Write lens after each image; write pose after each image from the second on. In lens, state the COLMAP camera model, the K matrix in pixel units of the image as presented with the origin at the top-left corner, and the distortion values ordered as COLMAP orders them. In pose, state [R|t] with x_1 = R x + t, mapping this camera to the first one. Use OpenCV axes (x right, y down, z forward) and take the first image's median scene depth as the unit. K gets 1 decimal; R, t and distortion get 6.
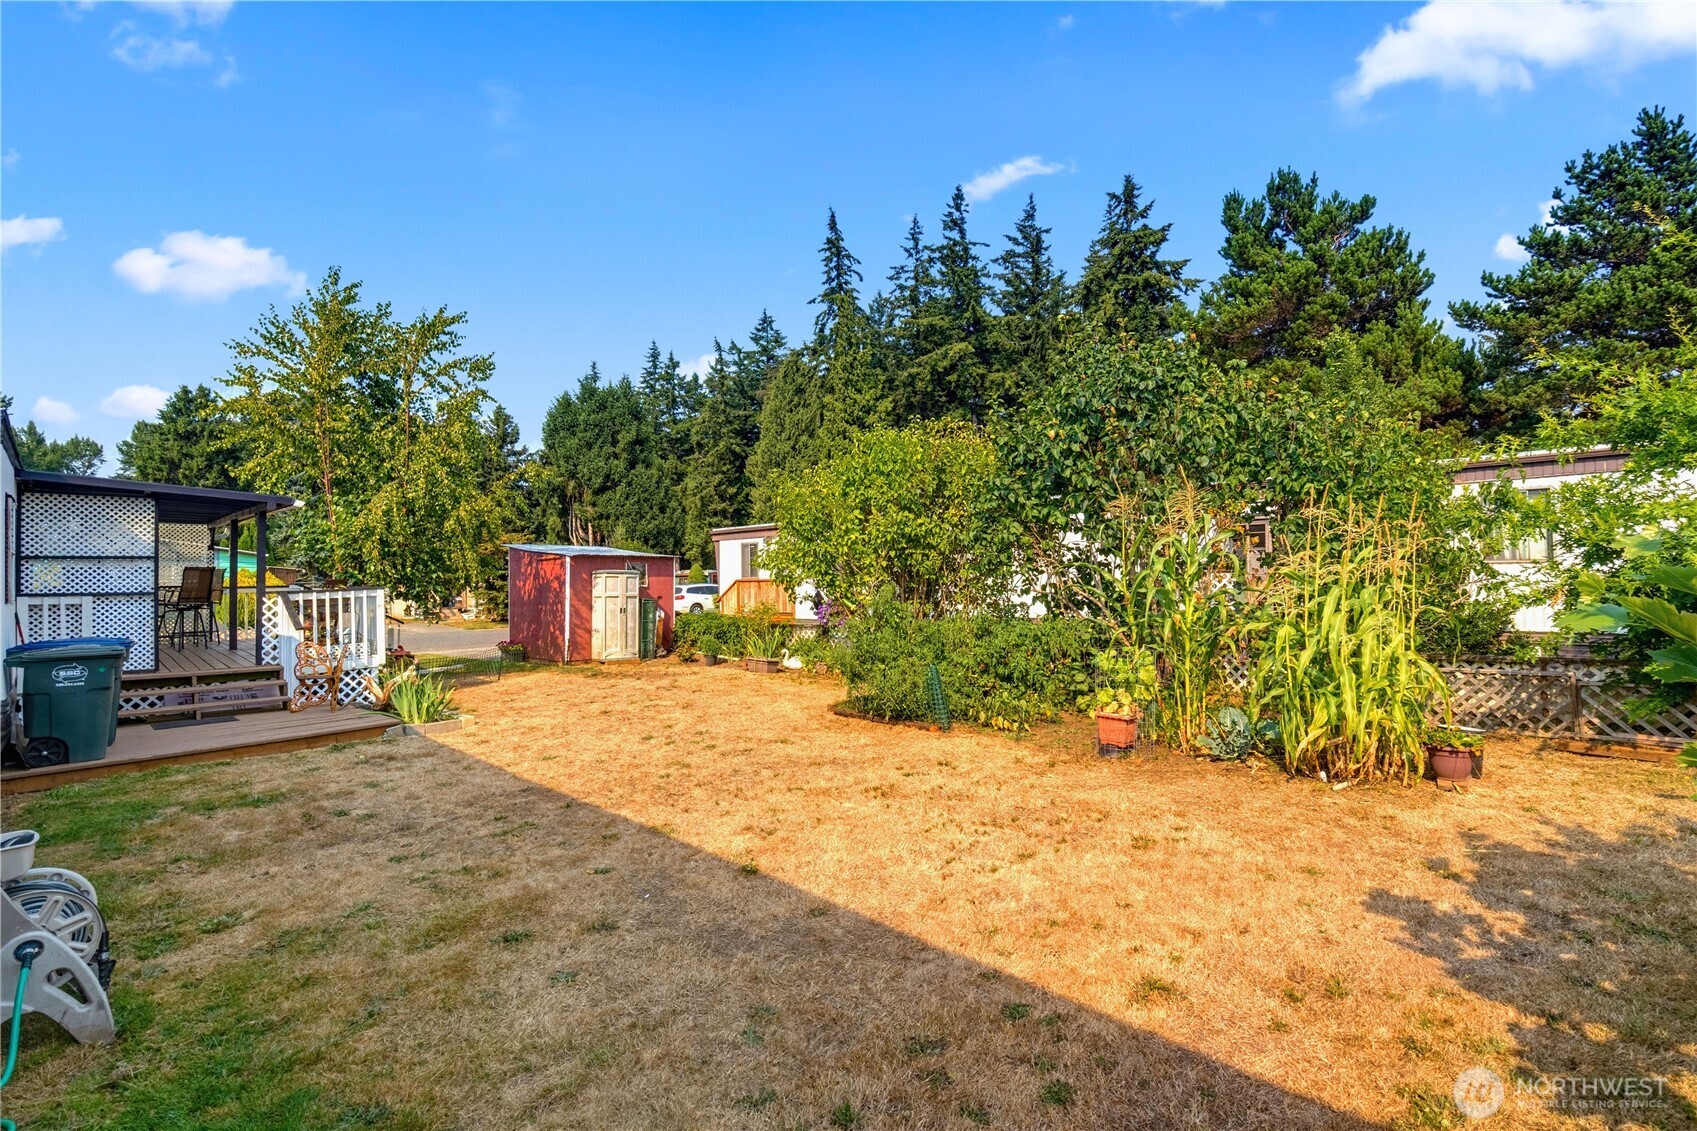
lens RADIAL K [[779.7, 0, 855.8], [0, 779.7, 574.0], [0, 0, 1]] dist [-0.001853, 0.000408]
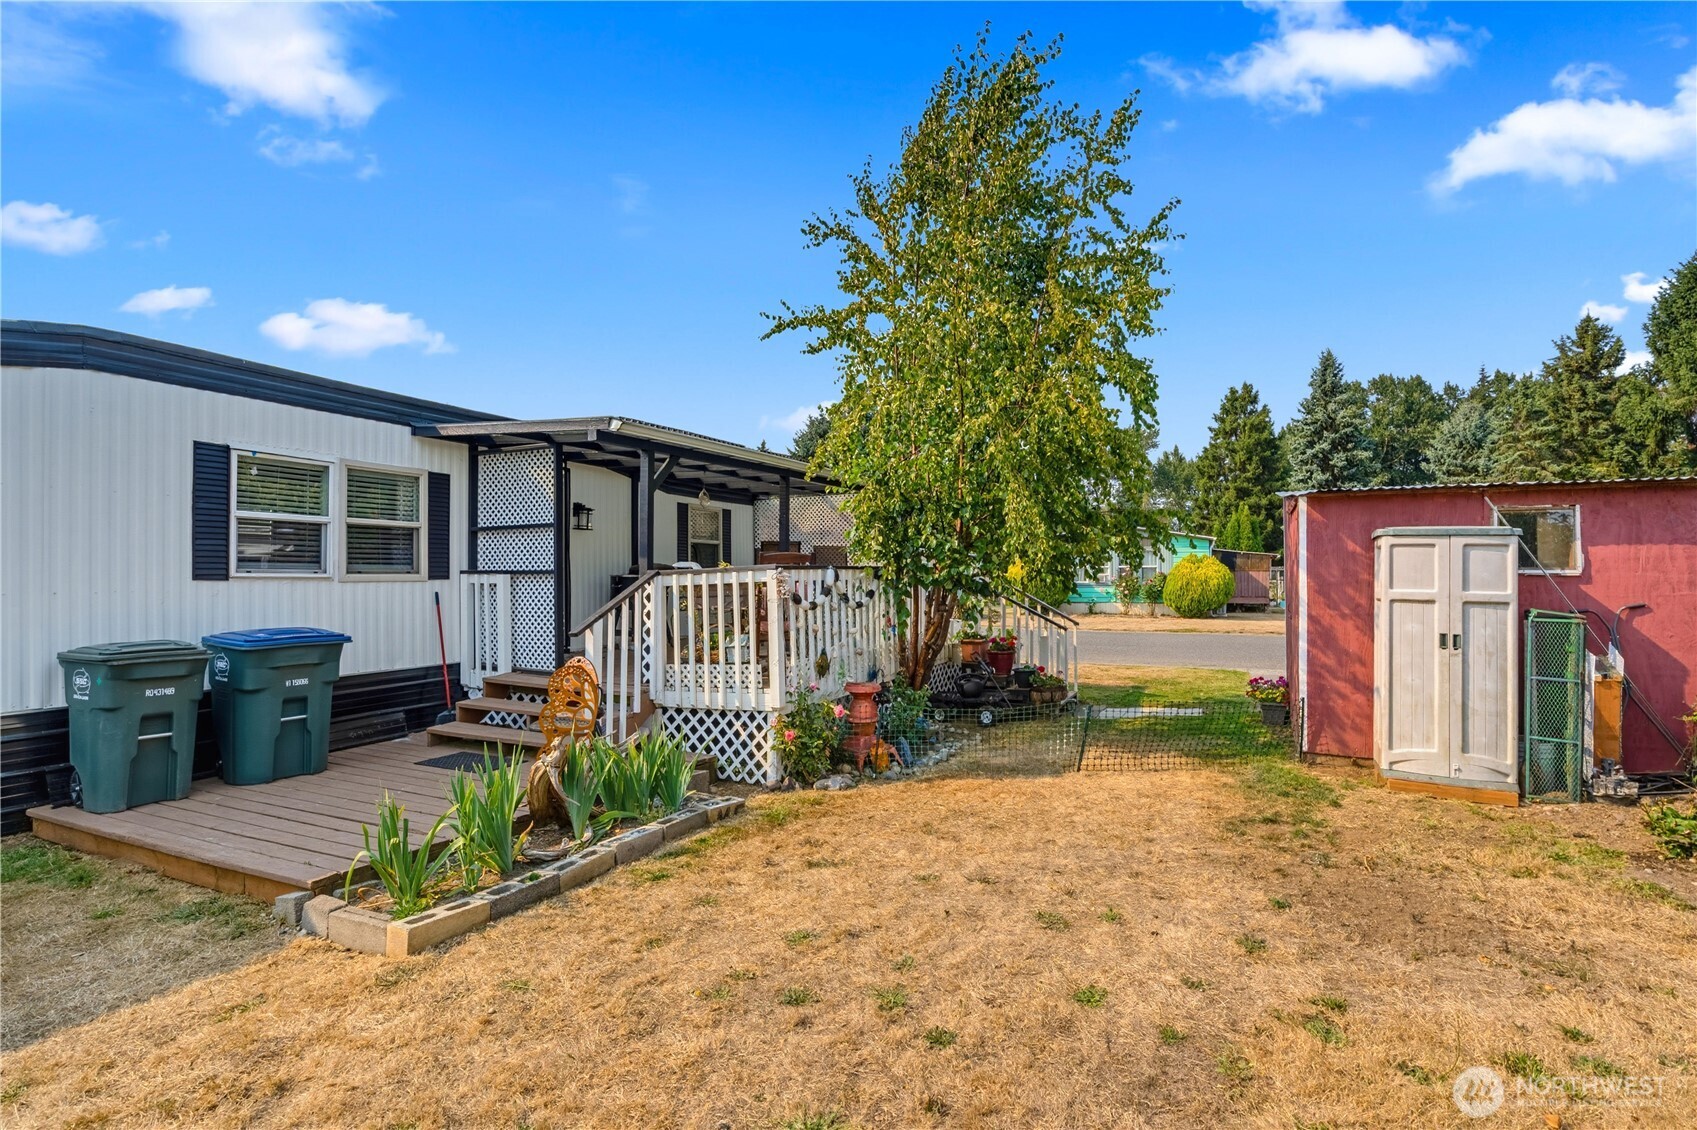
lens RADIAL K [[779.7, 0, 855.8], [0, 779.7, 573.5], [0, 0, 1]] dist [-0.001853, 0.000408]
pose [[0.329075, 0.009289, -0.944258, -0.048003], [0.003207, 0.999935, 0.010954, 0.009819], [0.944298, -0.006633, 0.329024, 0.528146]]
